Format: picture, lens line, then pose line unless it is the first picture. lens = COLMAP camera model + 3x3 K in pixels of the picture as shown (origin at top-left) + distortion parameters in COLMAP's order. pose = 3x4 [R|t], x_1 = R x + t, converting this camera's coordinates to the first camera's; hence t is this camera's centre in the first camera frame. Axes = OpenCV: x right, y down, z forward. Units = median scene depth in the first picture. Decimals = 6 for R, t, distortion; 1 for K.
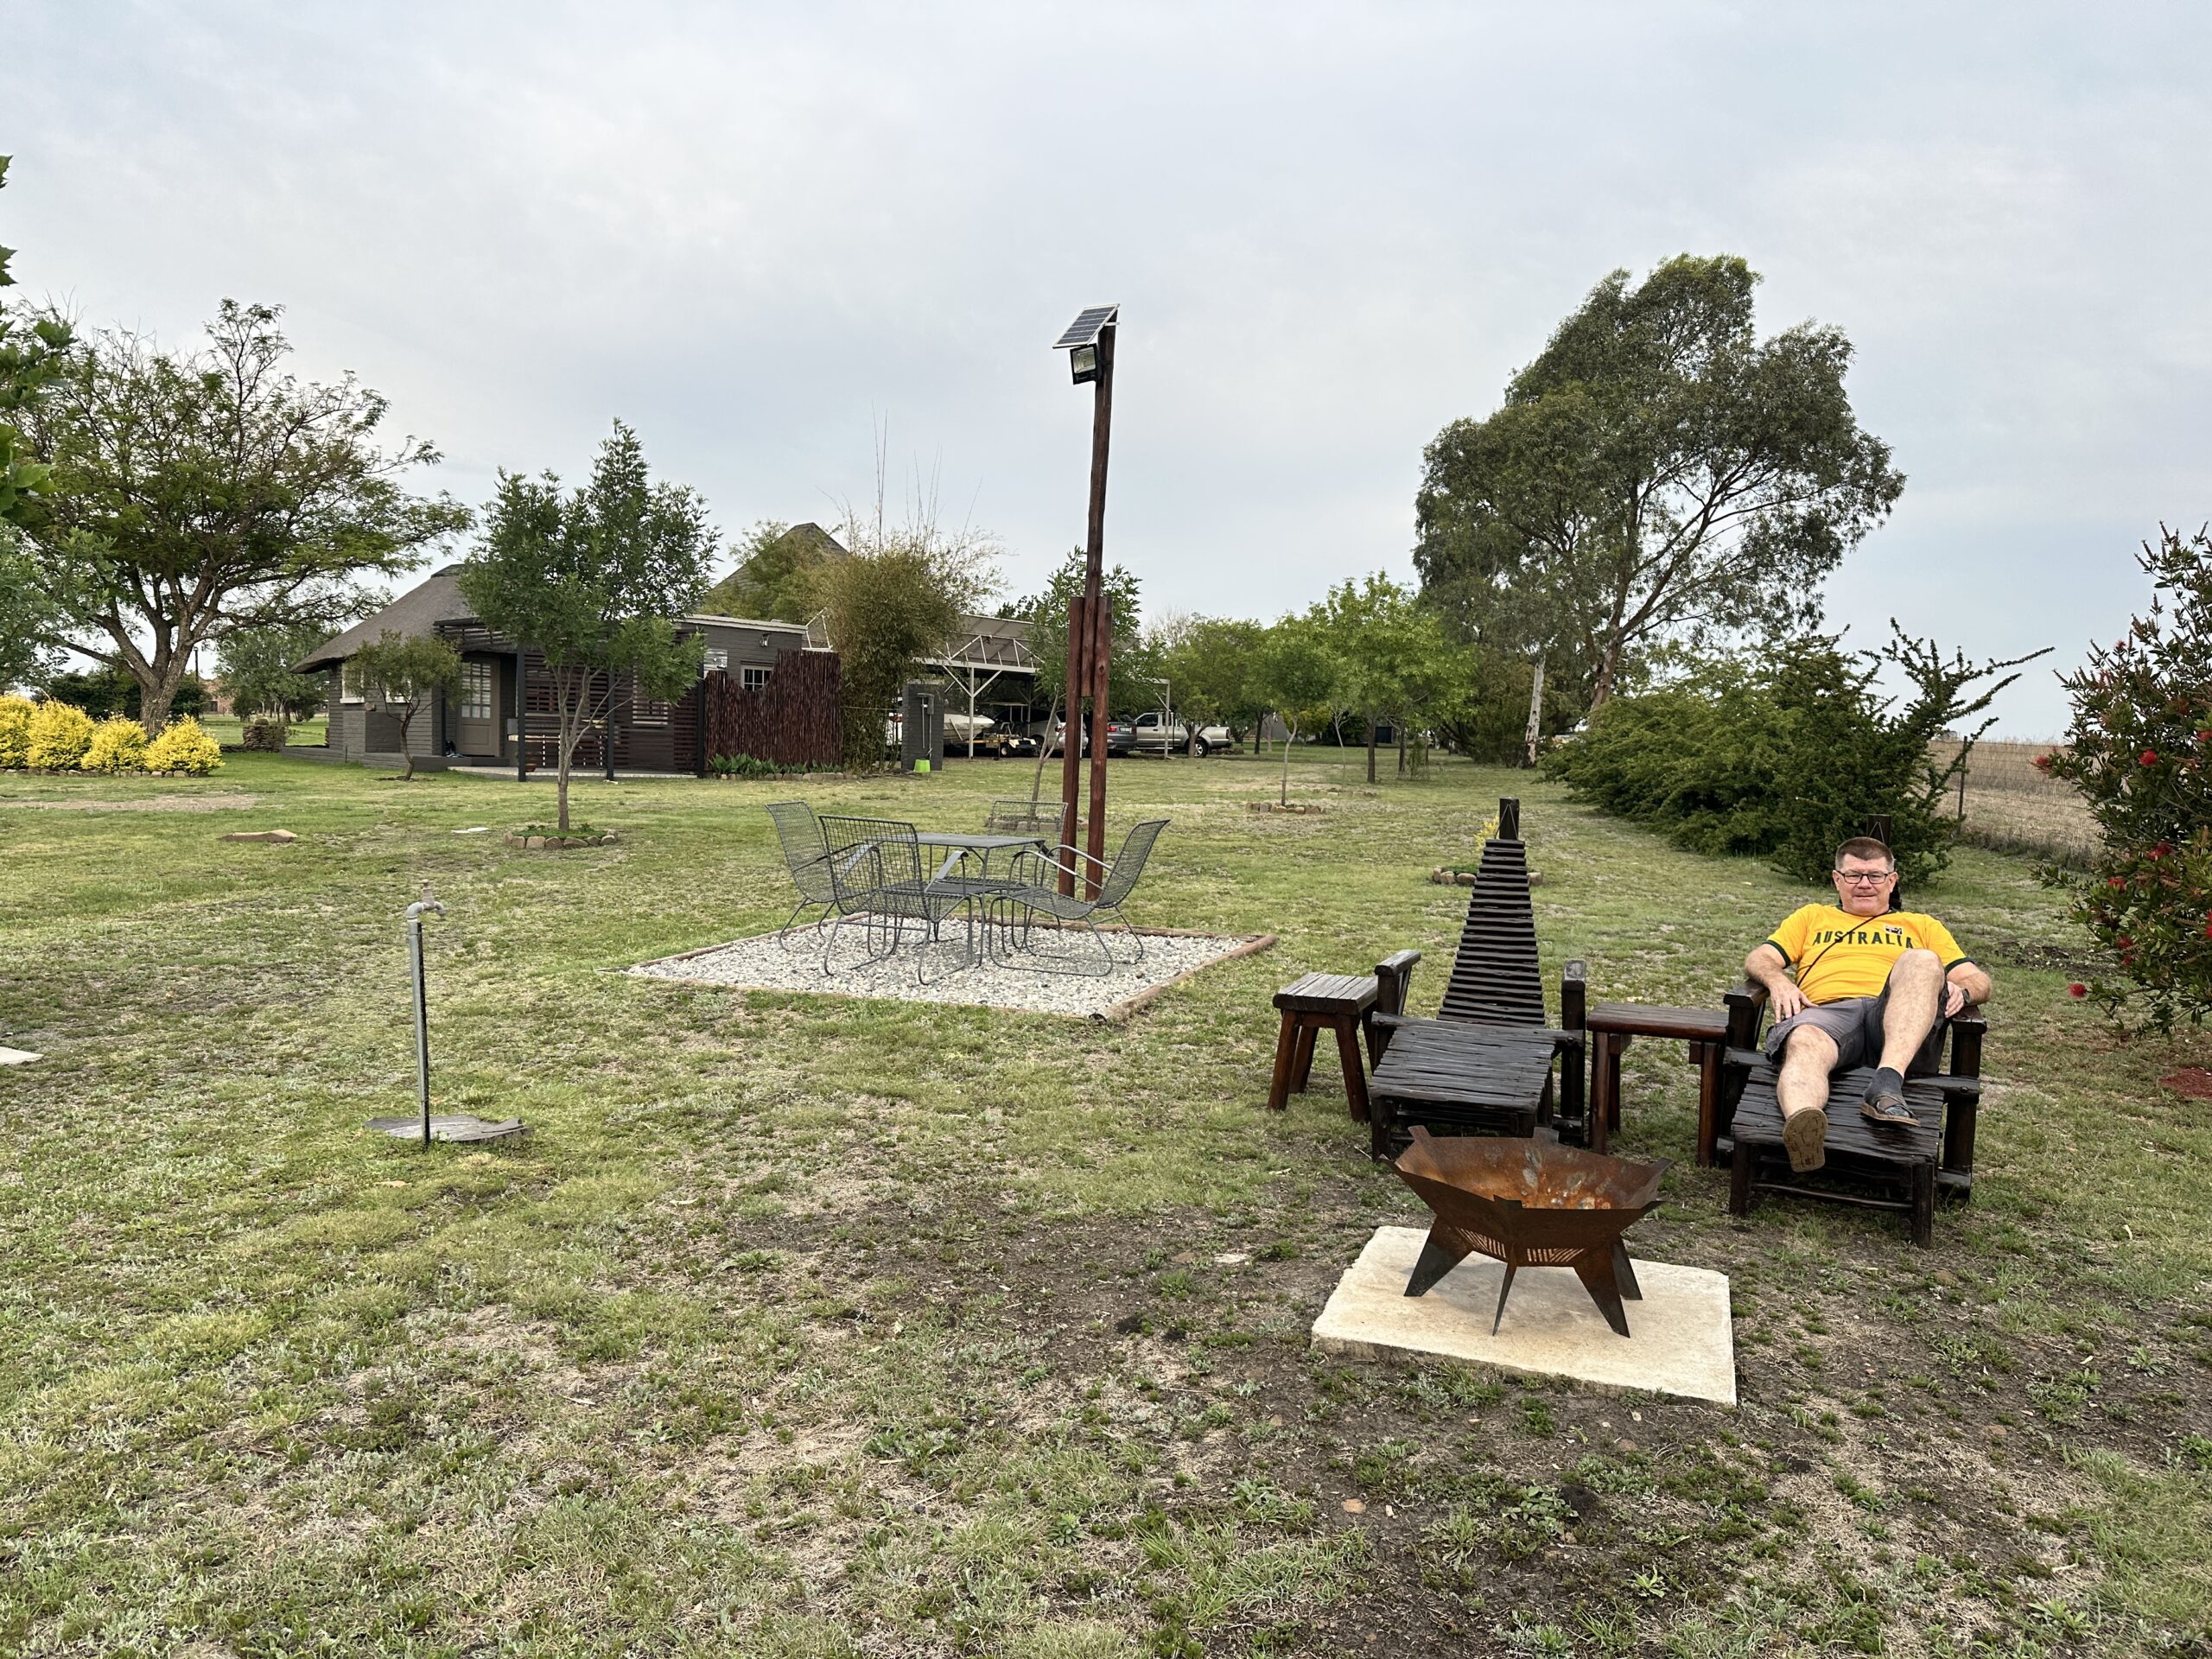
lens RADIAL K [[1561.8, 0, 1106.0], [0, 1561.8, 829.5], [0, 0, 1]] dist [0.050269, -0.056992]
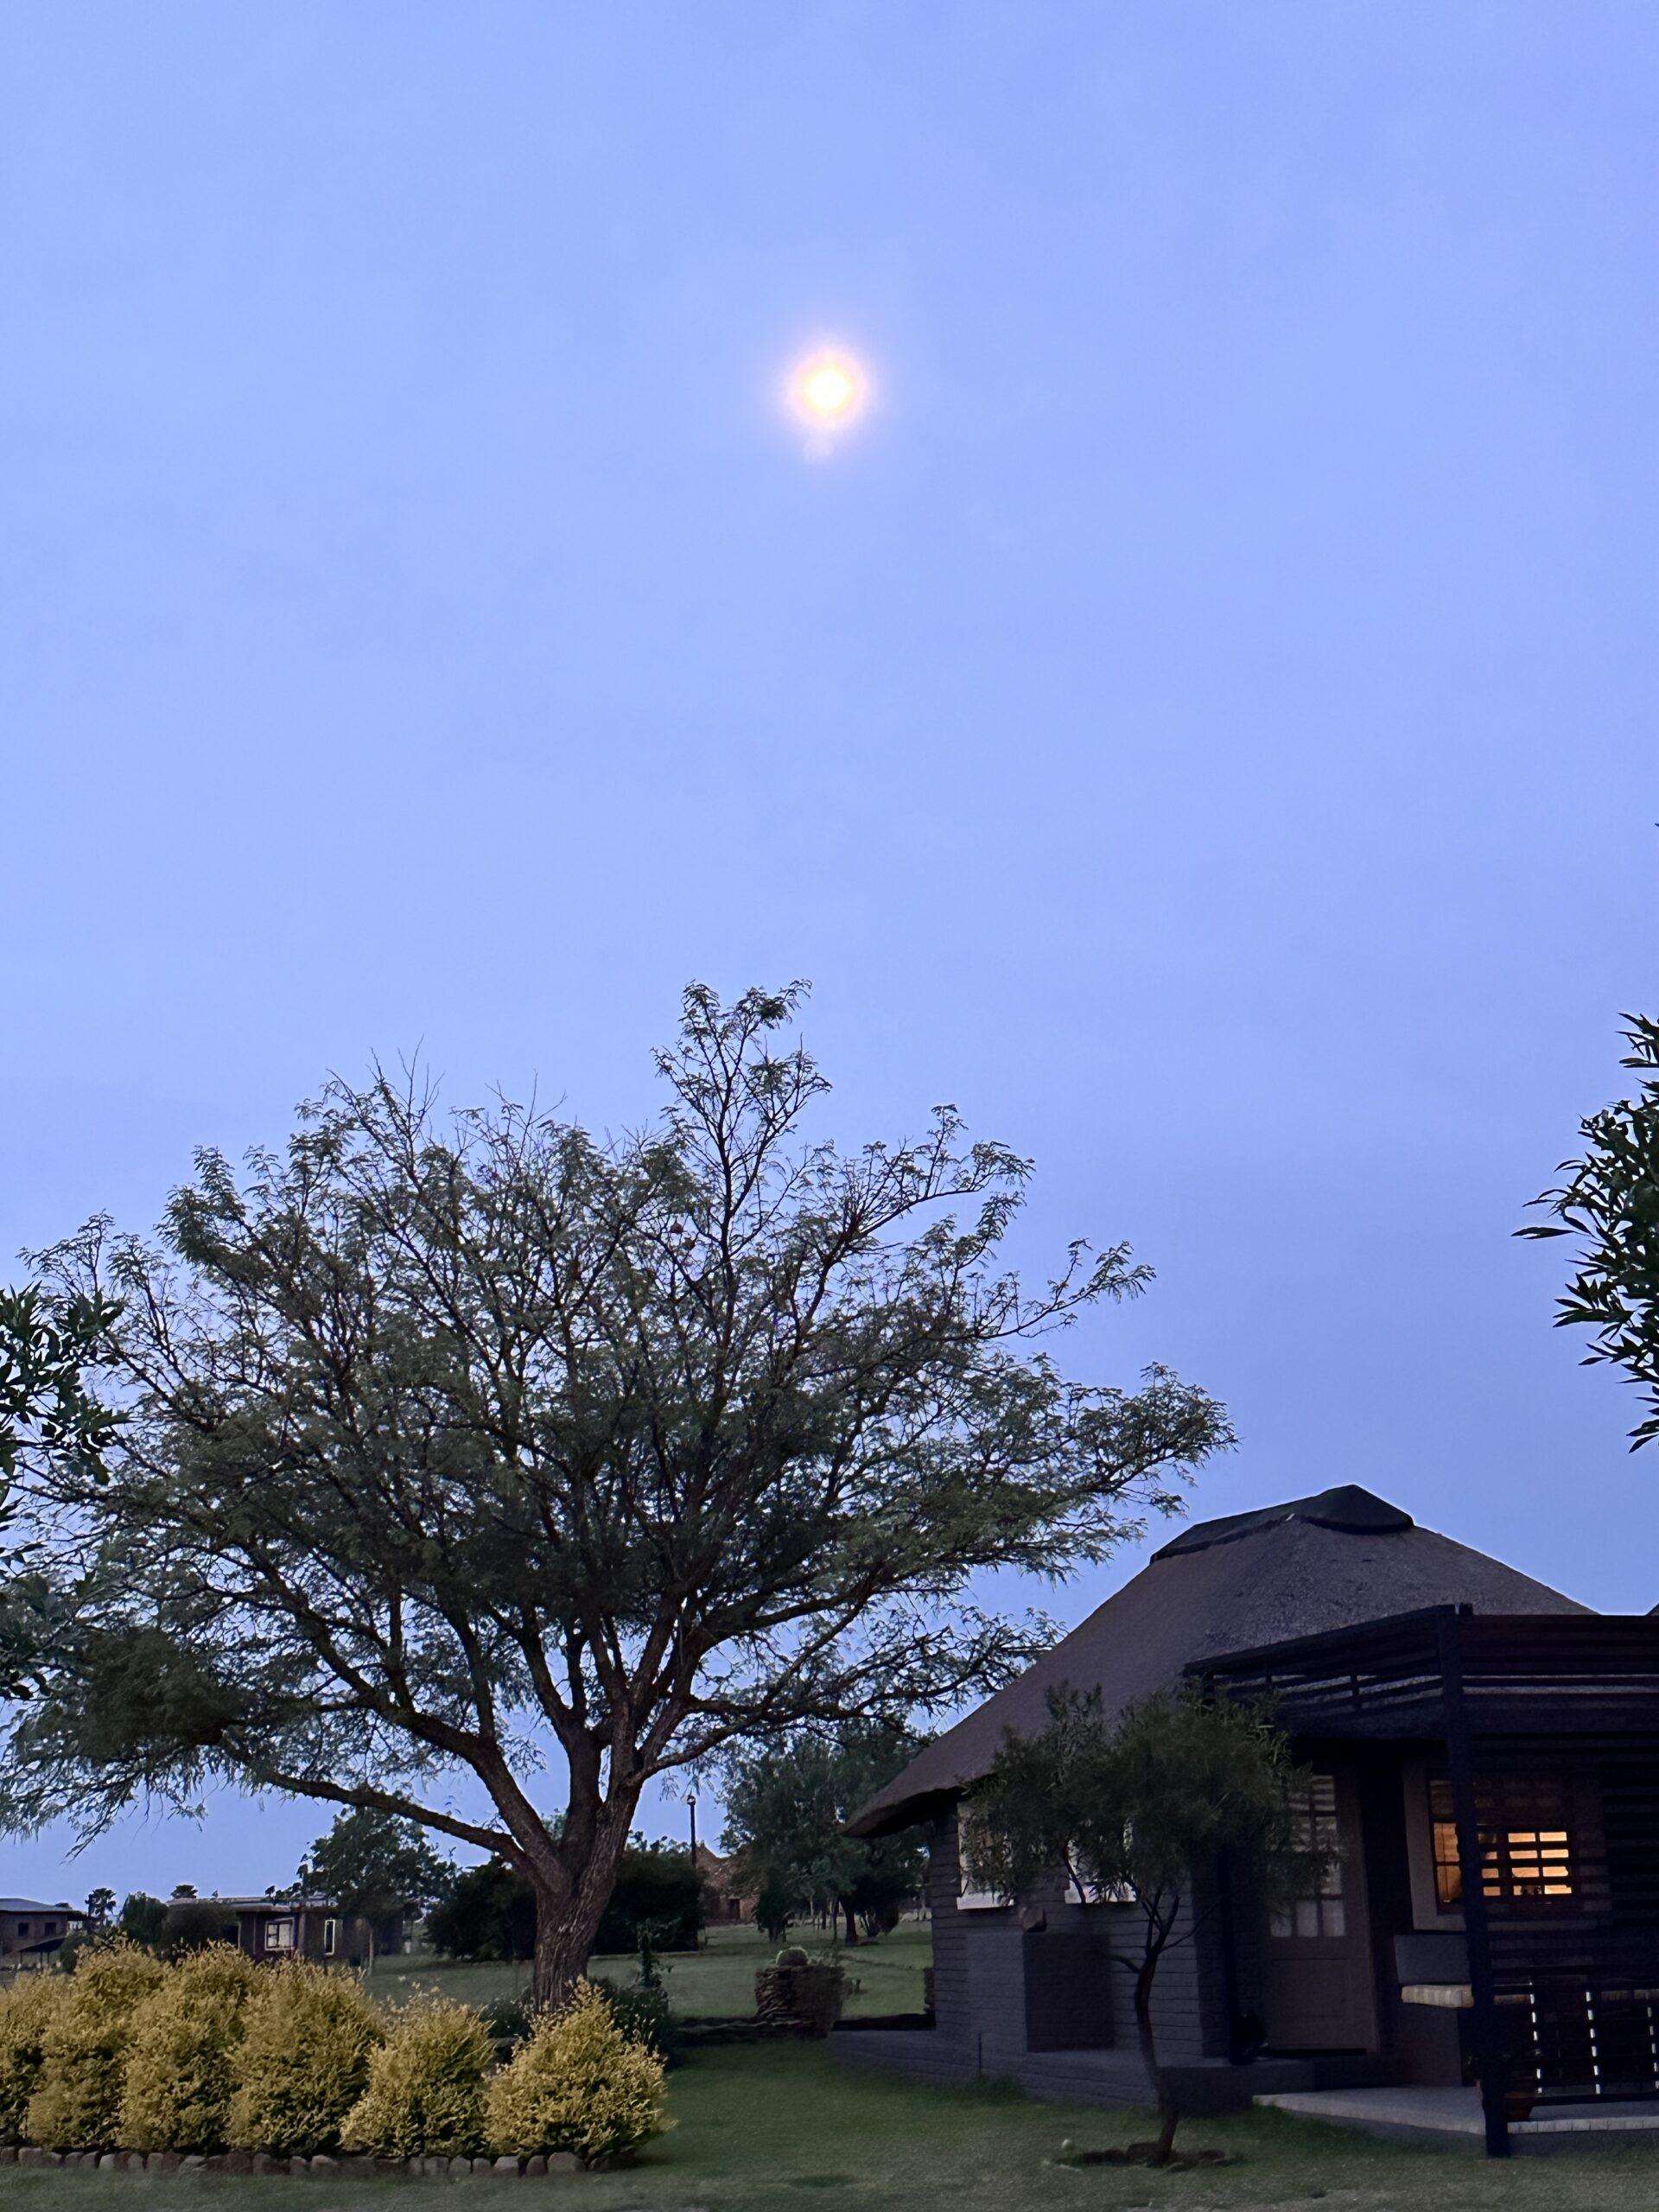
lens RADIAL K [[3034.3, 0, 829.5], [0, 3034.3, 1106.0], [0, 0, 1]] dist [0.112936, 0.001549]
pose [[0.882541, -0.171270, -0.437937, -0.141699], [0.026754, 0.948092, -0.316868, -0.028318], [0.469474, 0.267932, 0.841312, 0.282425]]
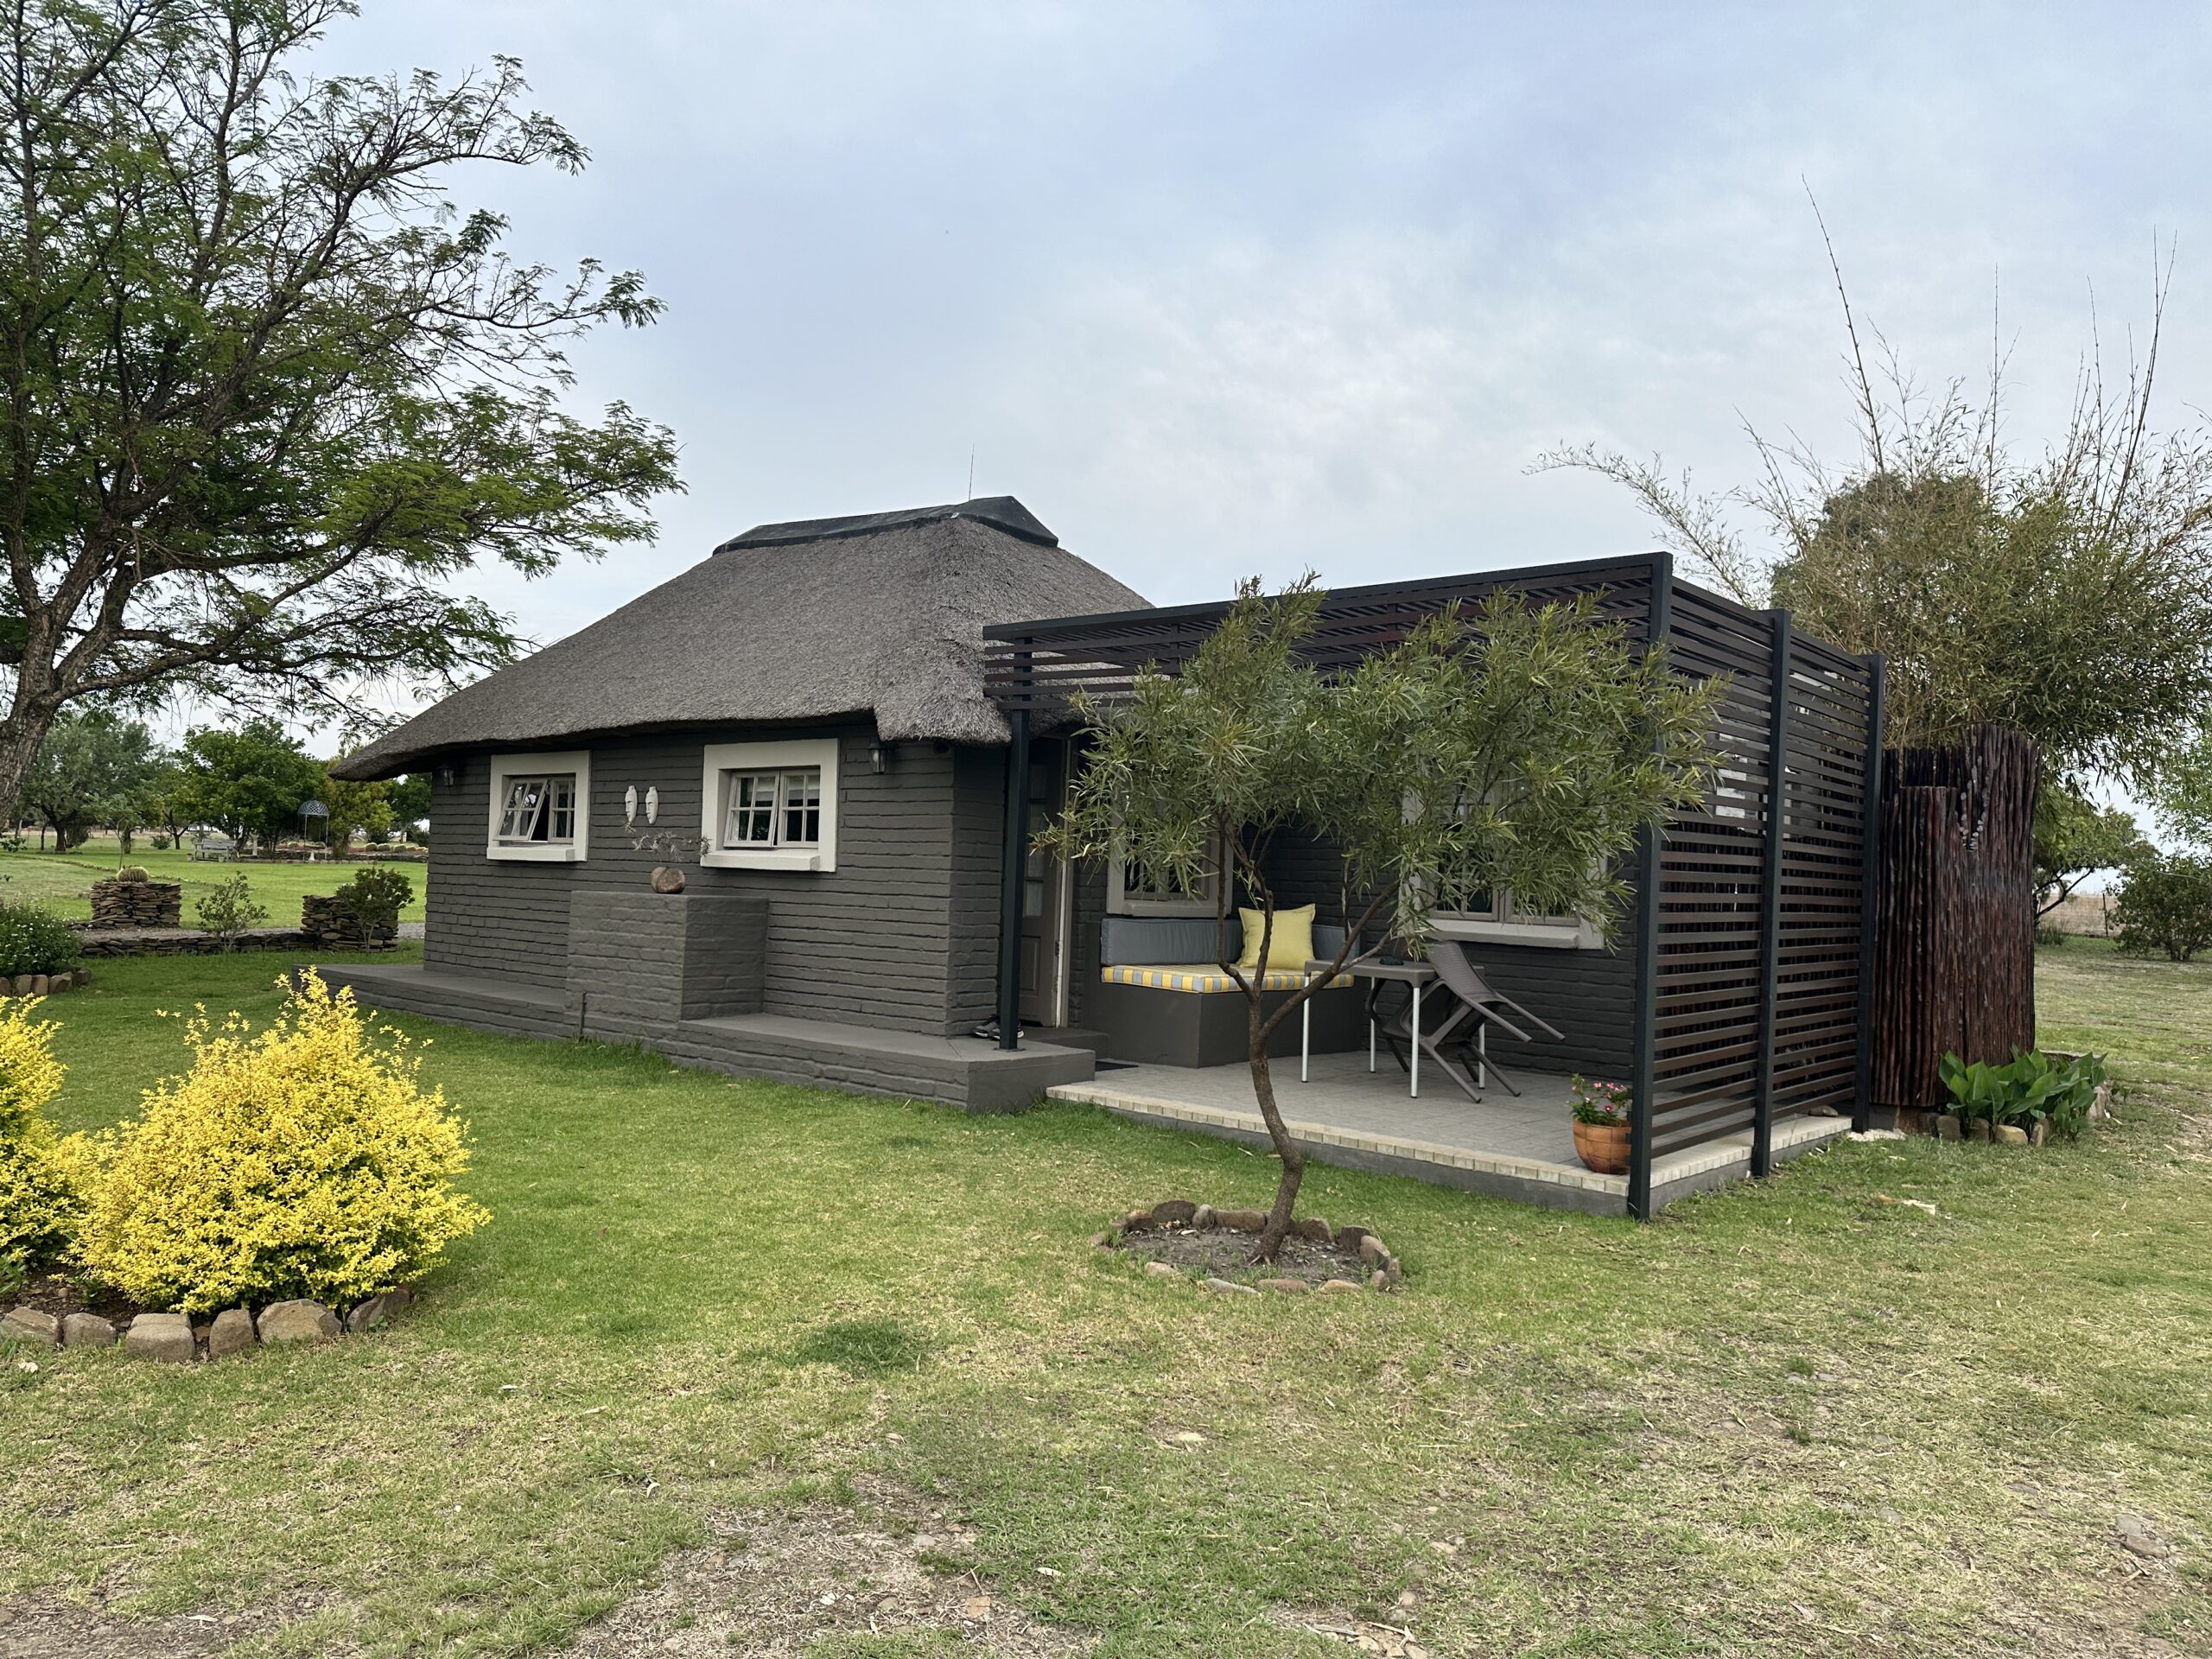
lens RADIAL K [[1523.8, 0, 1106.0], [0, 1523.8, 829.5], [0, 0, 1]] dist [0.072821, -0.077920]
pose [[0.989513, 0.011487, 0.143984, -0.373288], [-0.000328, 0.997009, -0.077281, -0.055412], [-0.144441, 0.076423, 0.986558, 0.578975]]
